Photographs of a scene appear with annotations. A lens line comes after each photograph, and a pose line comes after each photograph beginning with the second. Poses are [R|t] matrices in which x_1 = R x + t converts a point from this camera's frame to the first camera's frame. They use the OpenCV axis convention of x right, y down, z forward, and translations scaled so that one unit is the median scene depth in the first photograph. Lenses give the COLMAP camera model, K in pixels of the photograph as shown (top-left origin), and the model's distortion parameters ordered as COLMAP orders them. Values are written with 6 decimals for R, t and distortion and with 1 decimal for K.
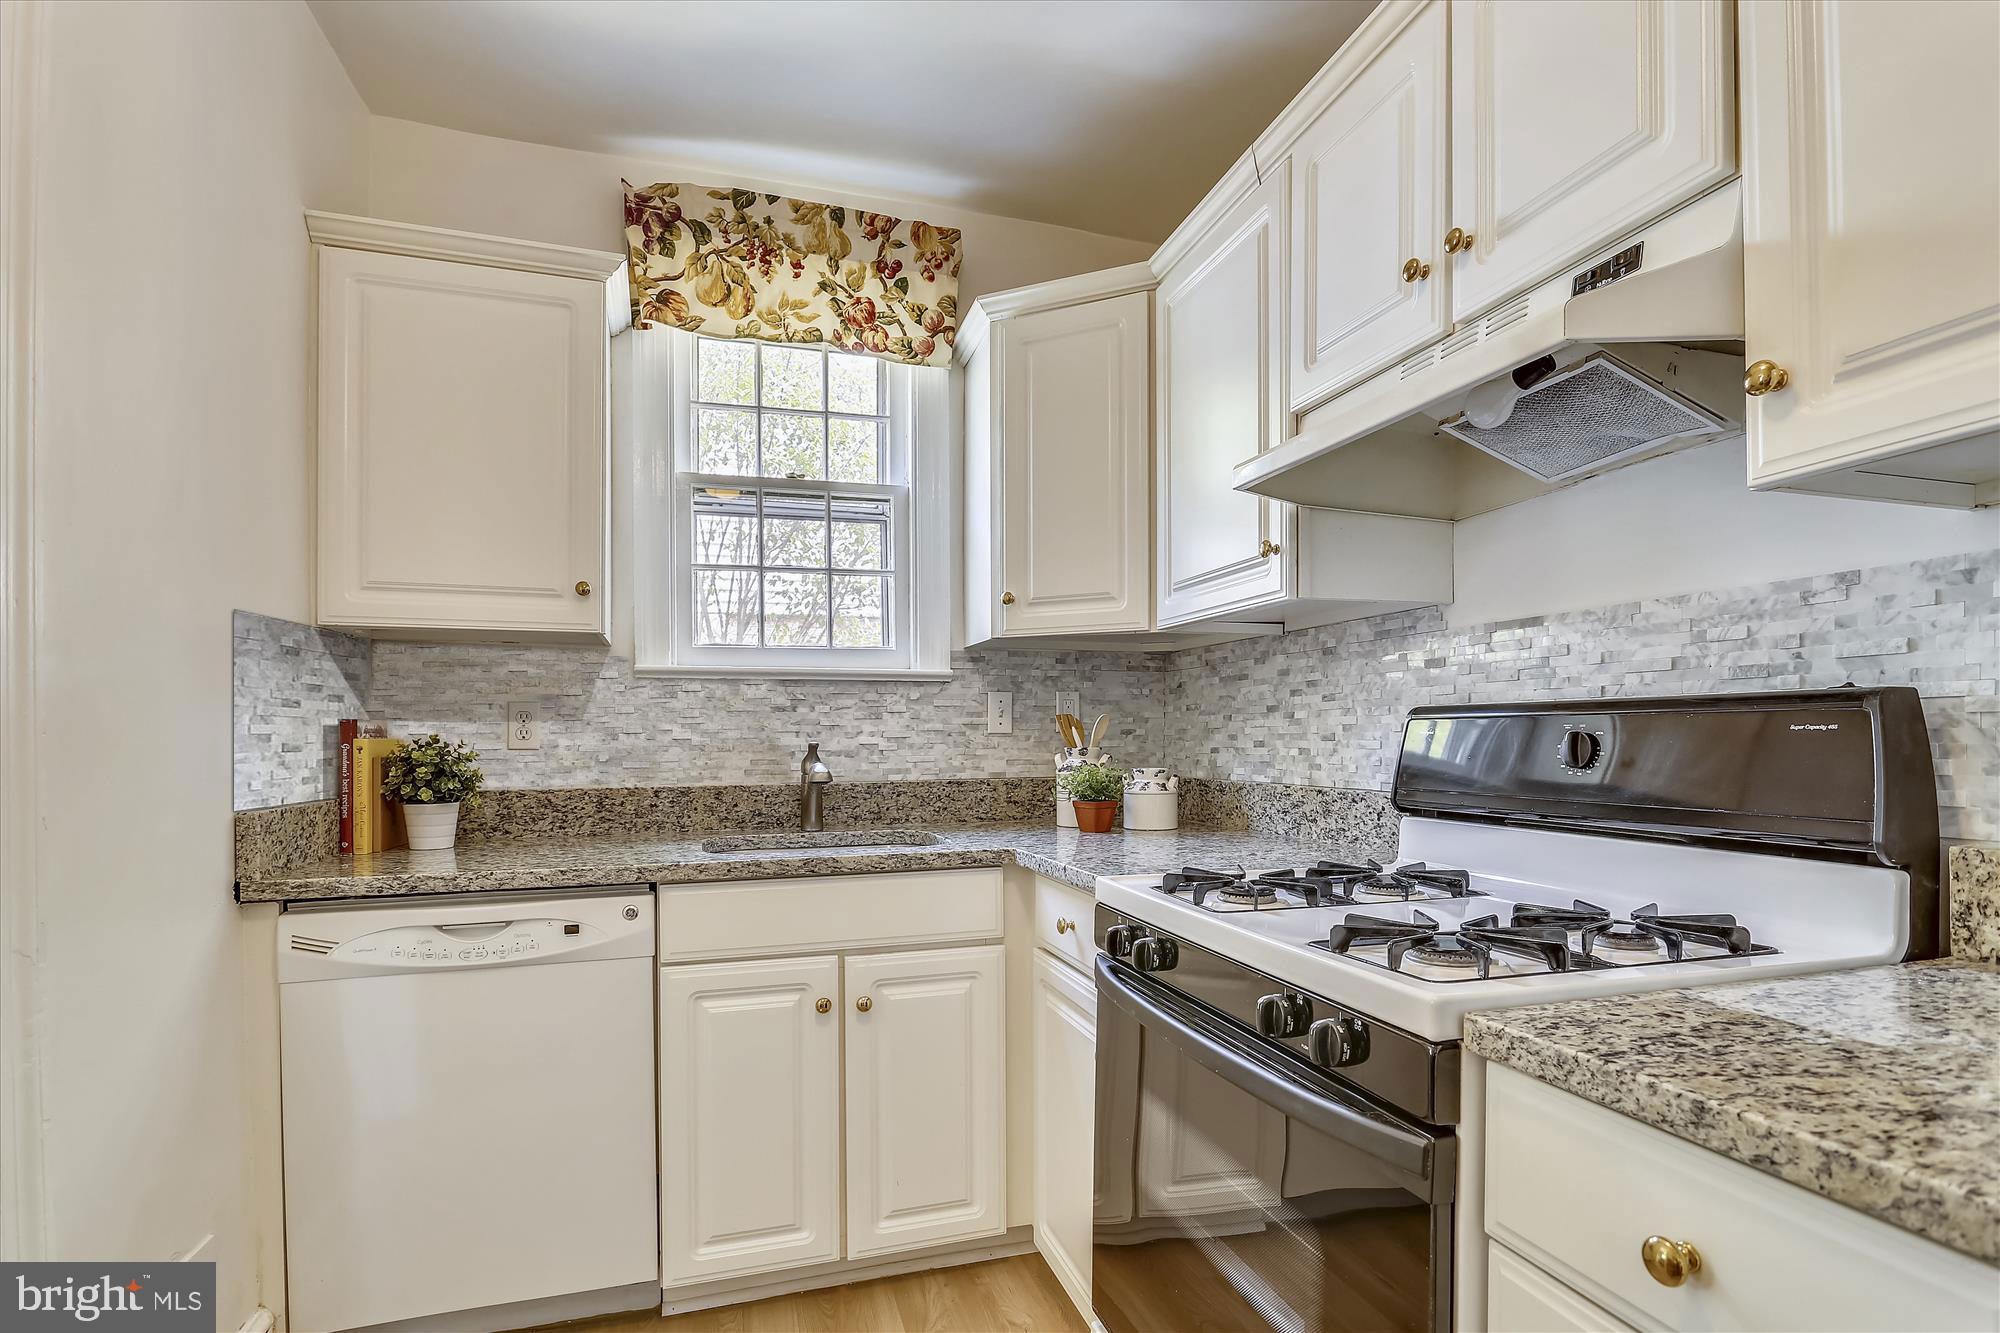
lens RADIAL K [[963.2, 0, 989.0], [0, 963.2, 743.9], [0, 0, 1]] dist [-0.015715, 0.001030]
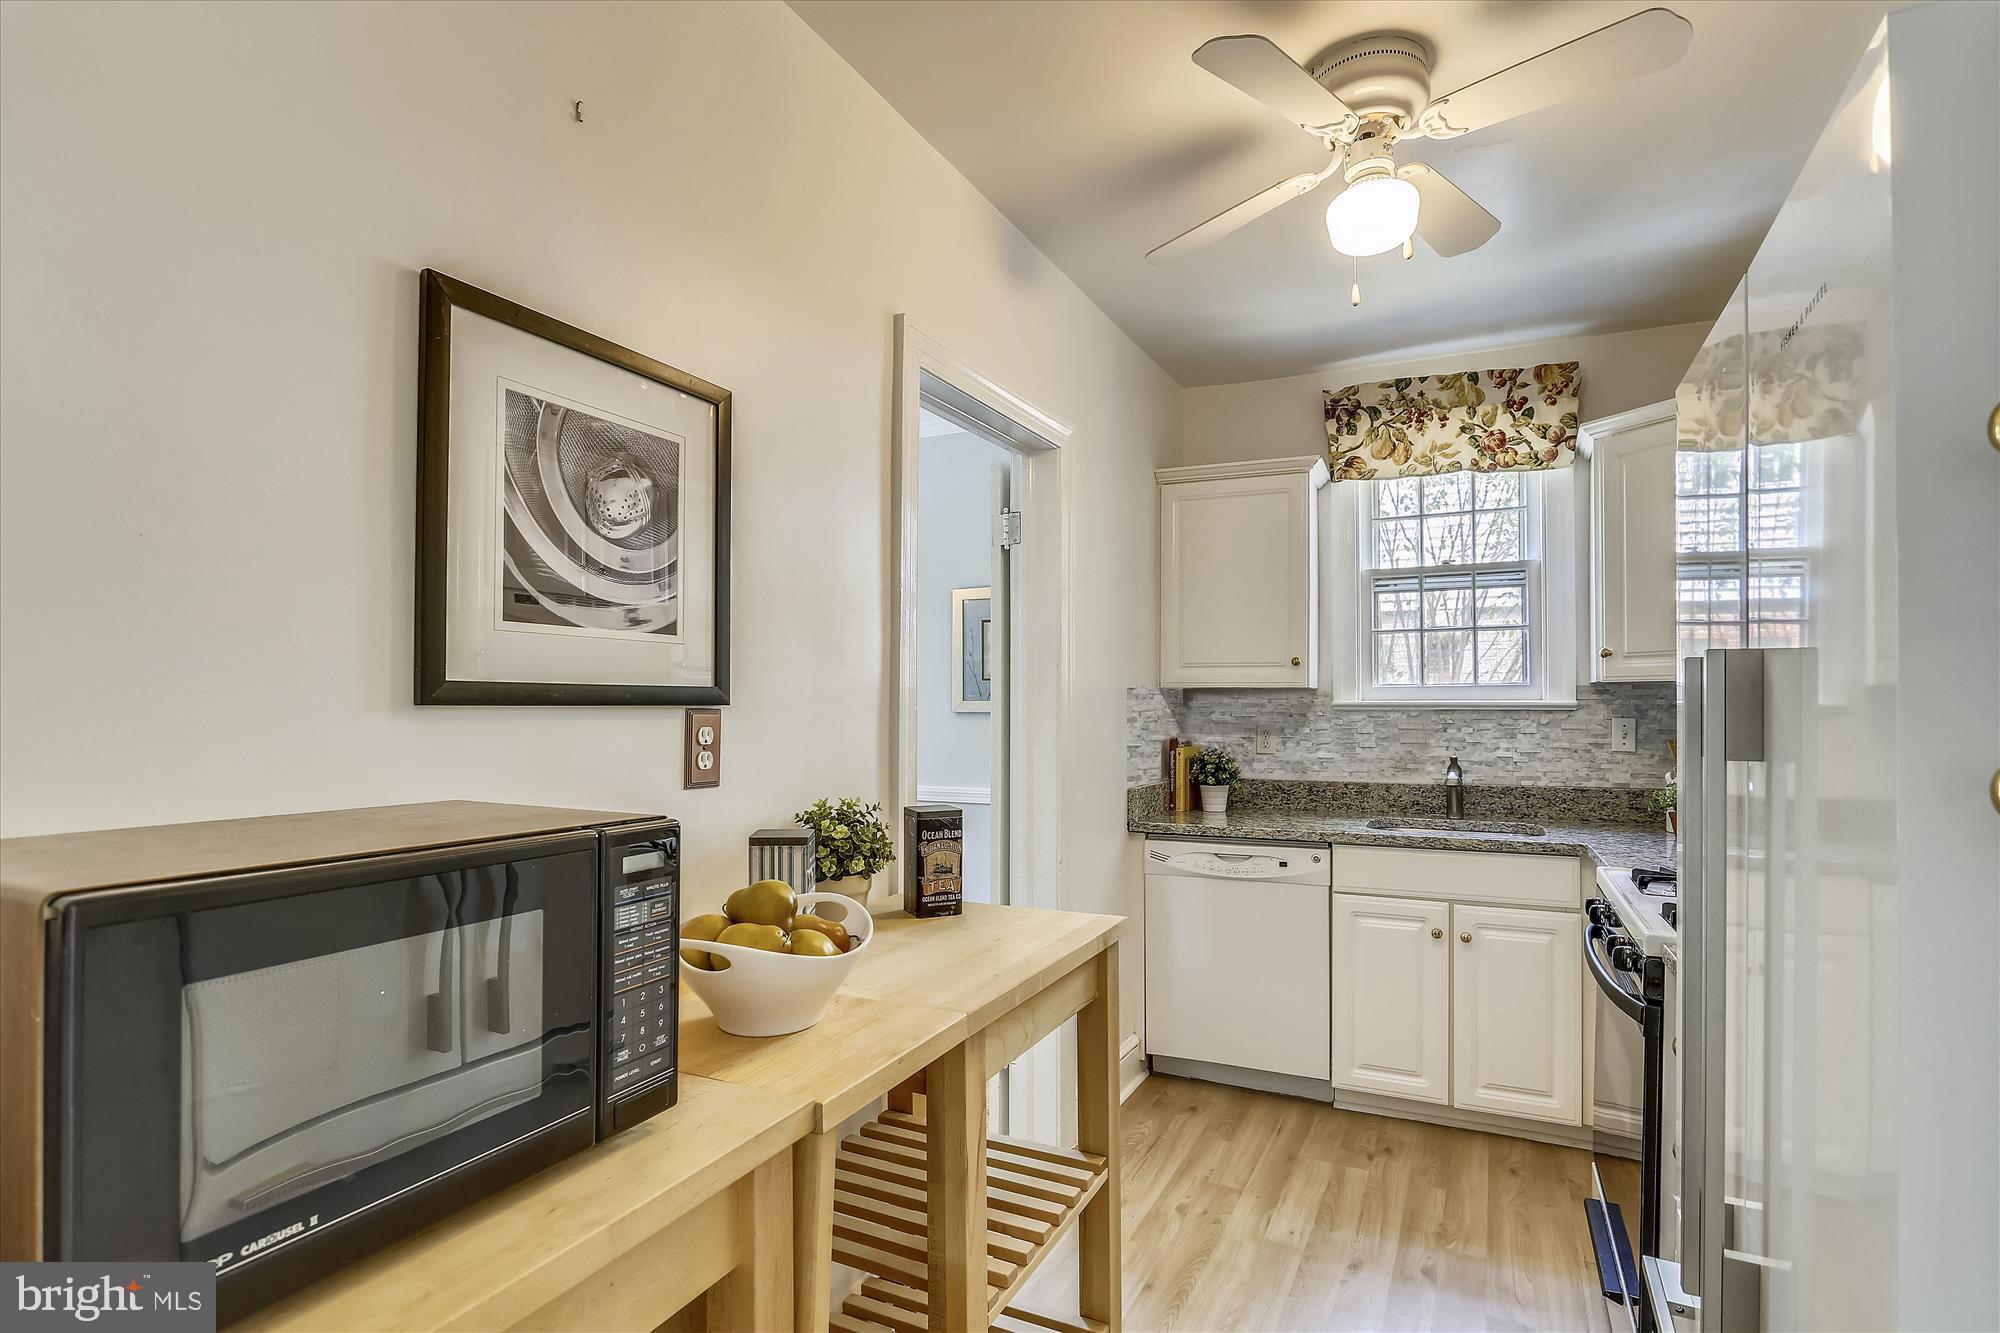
lens RADIAL K [[963.2, 0, 996.5], [0, 963.2, 704.6], [0, 0, 1]] dist [-0.015715, 0.001030]
pose [[0.722954, 0.001038, -0.690896, 0.308275], [-0.005898, 0.999972, -0.004669, -0.067396], [0.690871, 0.007450, 0.722940, -0.488225]]
